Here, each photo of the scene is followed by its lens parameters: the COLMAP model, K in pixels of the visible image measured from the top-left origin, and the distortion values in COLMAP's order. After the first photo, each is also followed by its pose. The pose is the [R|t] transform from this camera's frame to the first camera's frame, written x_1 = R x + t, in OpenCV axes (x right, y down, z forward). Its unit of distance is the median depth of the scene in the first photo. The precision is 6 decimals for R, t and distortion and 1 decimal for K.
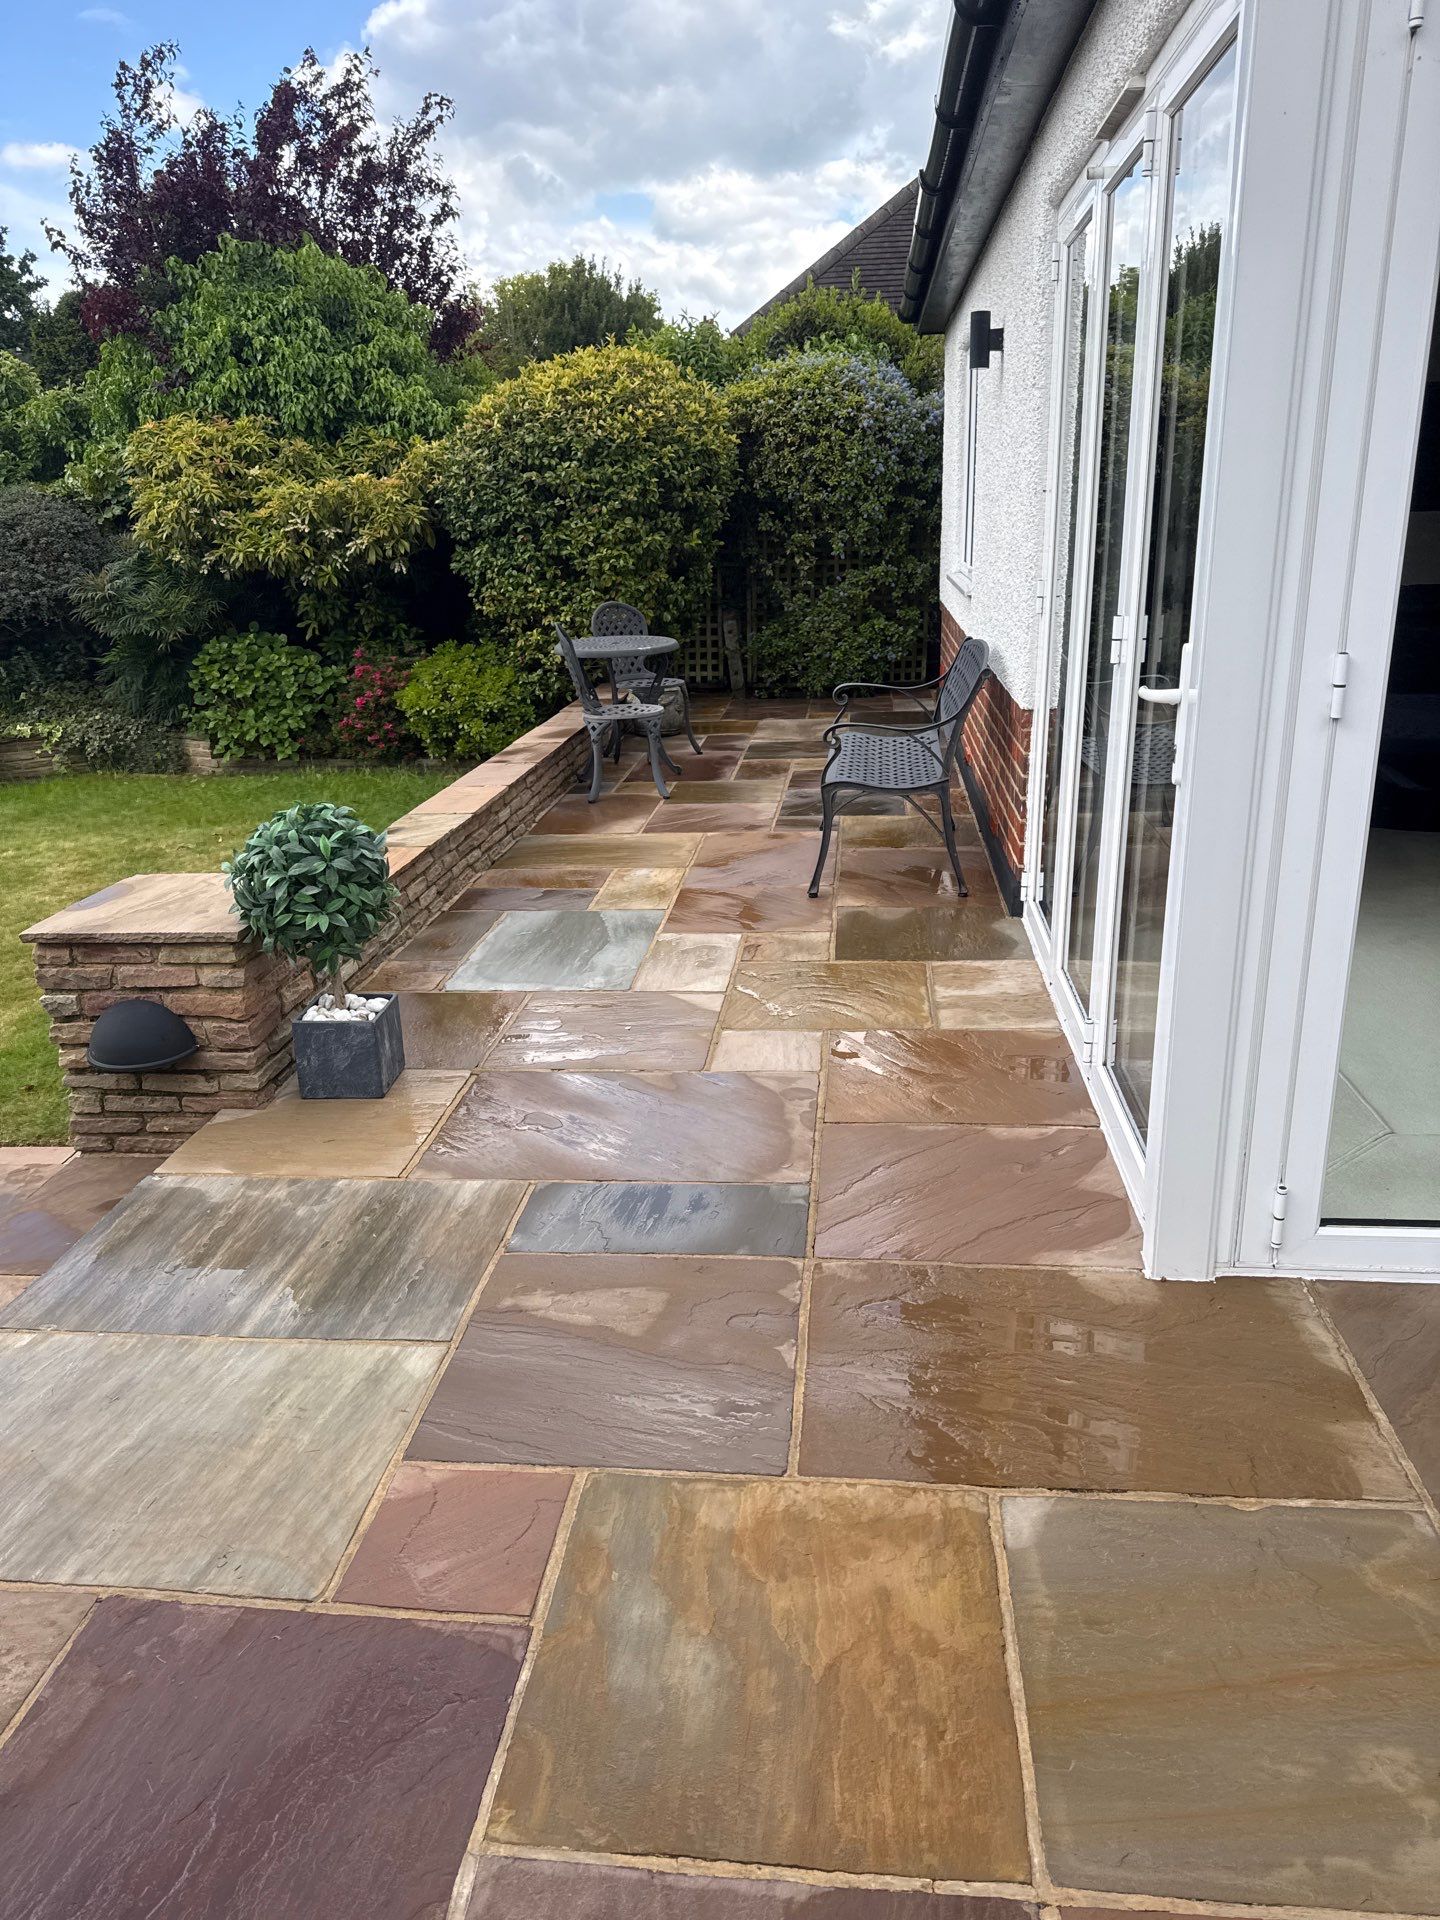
lens RADIAL K [[1358.6, 0, 714.7], [0, 1358.6, 1012.5], [0, 0, 1]] dist [0.041897, -0.058045]
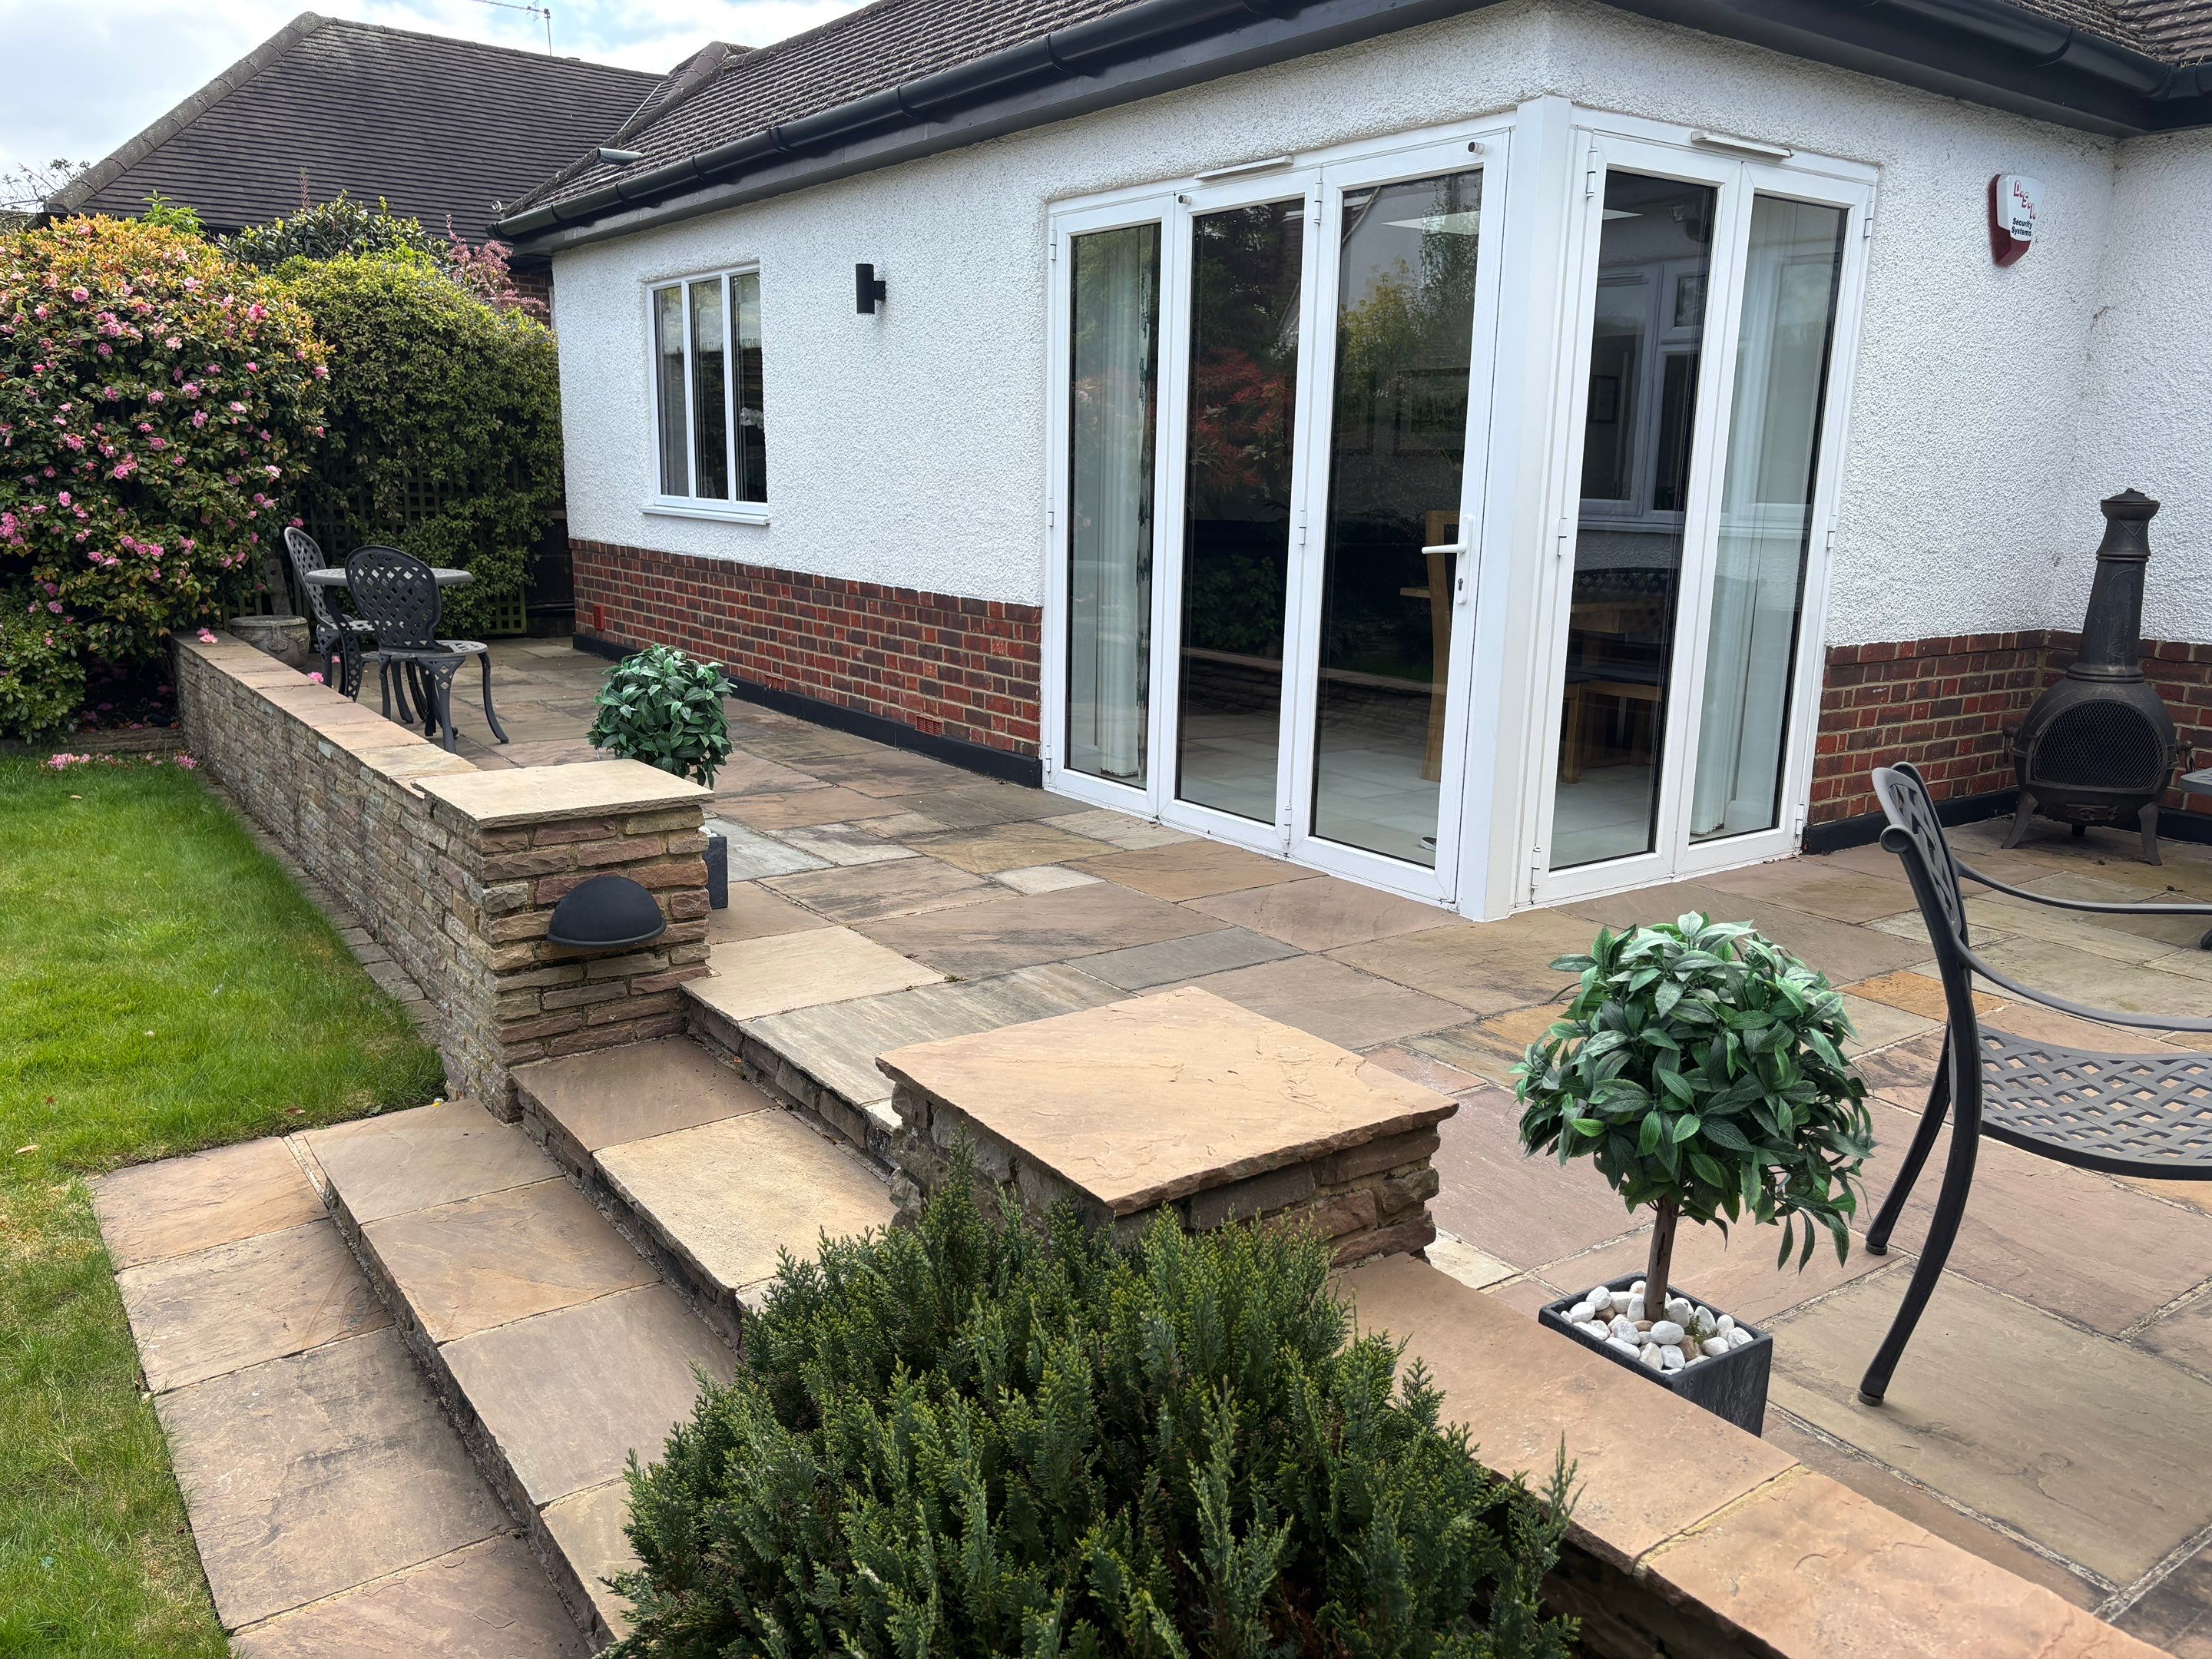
lens RADIAL K [[1719.6, 0, 1106.0], [0, 1719.6, 829.5], [0, 0, 1]] dist [0.028600, -0.060281]
pose [[0.729791, -0.093645, 0.677227, -0.953814], [0.191125, 0.979025, -0.070583, 0.107828], [-0.656412, 0.180946, 0.732381, -0.124209]]
